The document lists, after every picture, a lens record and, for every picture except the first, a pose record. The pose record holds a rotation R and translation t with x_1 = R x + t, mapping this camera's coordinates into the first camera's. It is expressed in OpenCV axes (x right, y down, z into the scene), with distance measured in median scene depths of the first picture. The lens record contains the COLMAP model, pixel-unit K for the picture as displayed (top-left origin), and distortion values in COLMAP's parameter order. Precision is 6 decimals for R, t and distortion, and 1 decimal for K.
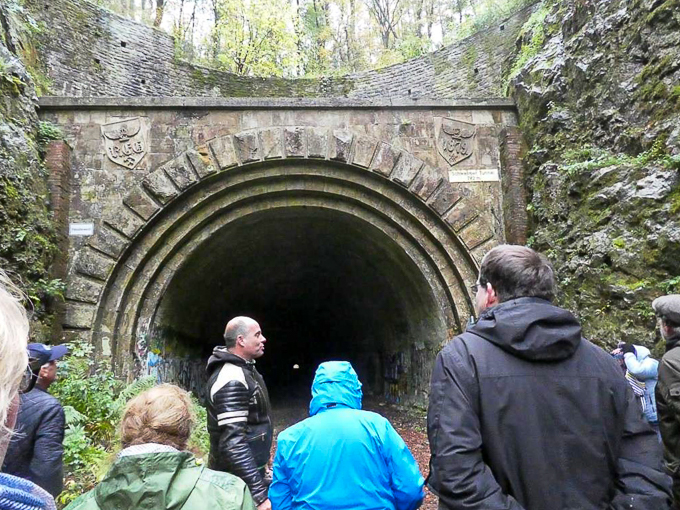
lens RADIAL K [[467.7, 0, 341.0], [0, 467.7, 281.2], [0, 0, 1]] dist [-0.045580, 0.000046]
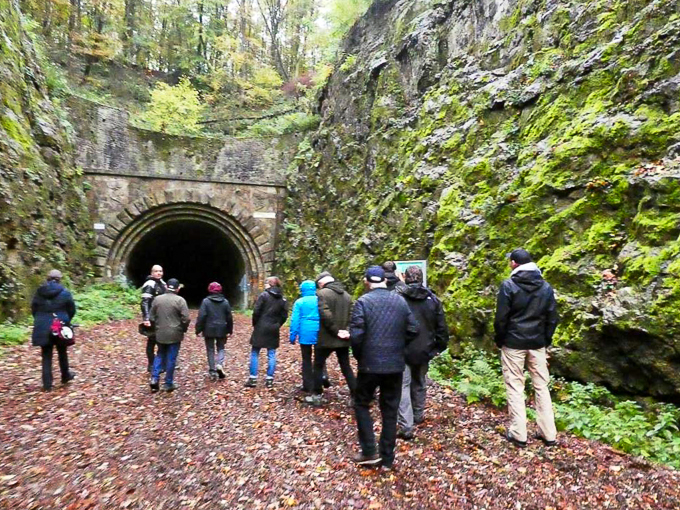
lens RADIAL K [[467.7, 0, 341.0], [0, 467.7, 281.2], [0, 0, 1]] dist [-0.045580, 0.000046]
pose [[0.969466, 0.070563, 0.234856, 0.127203], [-0.106224, 0.984031, 0.142829, -0.289108], [-0.221027, -0.163415, 0.961479, -1.588754]]
